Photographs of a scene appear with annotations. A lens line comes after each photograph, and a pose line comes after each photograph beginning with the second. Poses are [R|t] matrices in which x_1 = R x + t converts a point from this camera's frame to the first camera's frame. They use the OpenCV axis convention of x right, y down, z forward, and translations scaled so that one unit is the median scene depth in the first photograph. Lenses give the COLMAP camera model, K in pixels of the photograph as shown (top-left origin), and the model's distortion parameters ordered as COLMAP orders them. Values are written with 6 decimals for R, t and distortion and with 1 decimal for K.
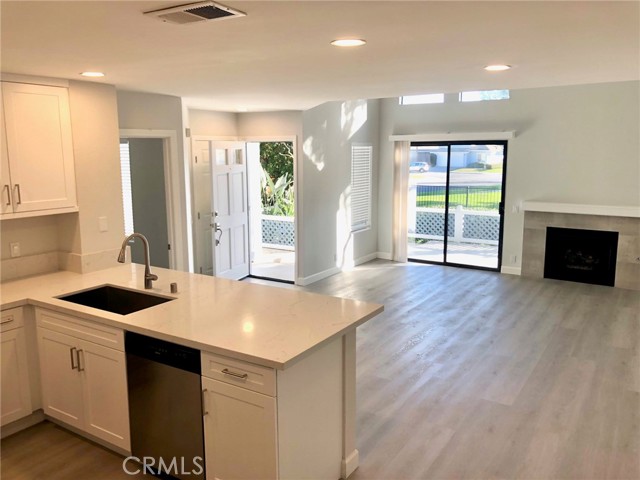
lens RADIAL K [[529.1, 0, 321.0], [0, 529.1, 239.2], [0, 0, 1]] dist [0.055870, -0.032763]
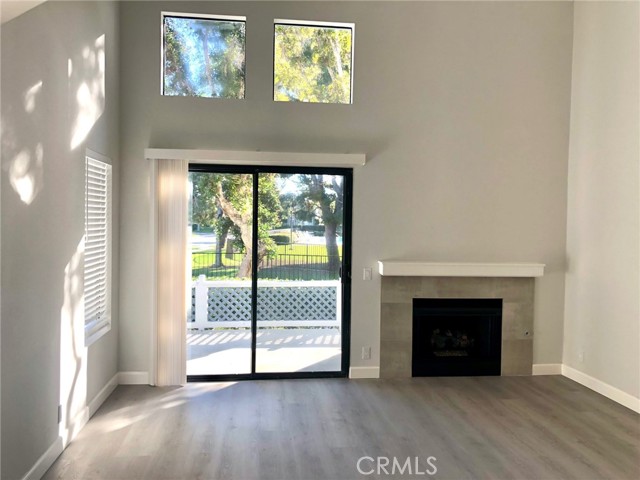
lens RADIAL K [[529.1, 0, 319.0], [0, 529.1, 237.3], [0, 0, 1]] dist [0.055870, -0.032763]
pose [[0.759537, -0.004503, 0.650449, -0.094097], [0.090843, 0.990910, -0.099219, -0.042941], [-0.644090, 0.134449, 0.753042, 0.556011]]
